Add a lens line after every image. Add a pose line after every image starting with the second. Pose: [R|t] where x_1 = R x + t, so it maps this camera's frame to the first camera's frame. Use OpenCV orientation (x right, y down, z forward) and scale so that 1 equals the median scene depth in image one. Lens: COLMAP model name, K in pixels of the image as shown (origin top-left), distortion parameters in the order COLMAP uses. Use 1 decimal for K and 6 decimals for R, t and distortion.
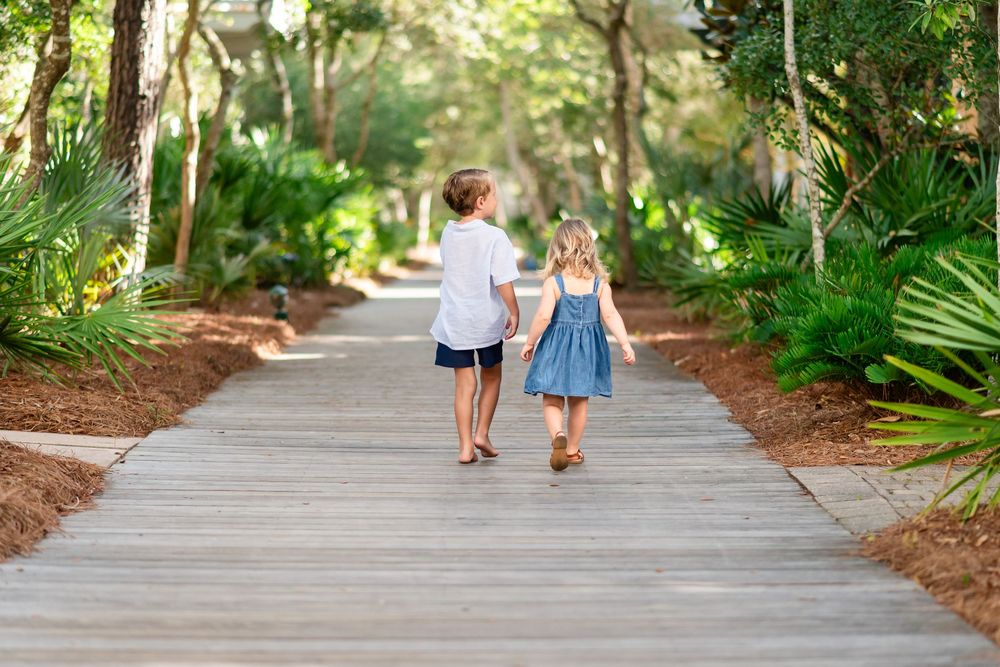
lens RADIAL K [[2835.3, 0, 489.6], [0, 2835.3, 289.9], [0, 0, 1]] dist [0.066770, 0.000000]
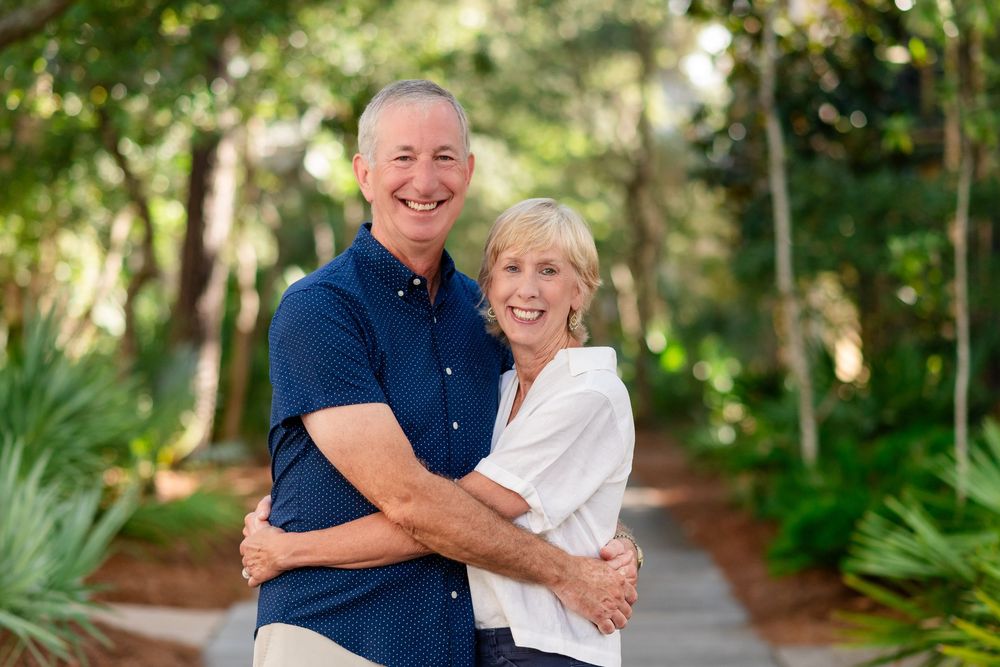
lens RADIAL K [[2835.3, 0, 503.7], [0, 2835.3, 331.4], [0, 0, 1]] dist [0.066770, 0.000000]
pose [[0.999978, 0.005555, -0.003525, -0.004583], [-0.005613, 0.999848, -0.016525, -0.047140], [0.003433, 0.016544, 0.999857, -0.179906]]
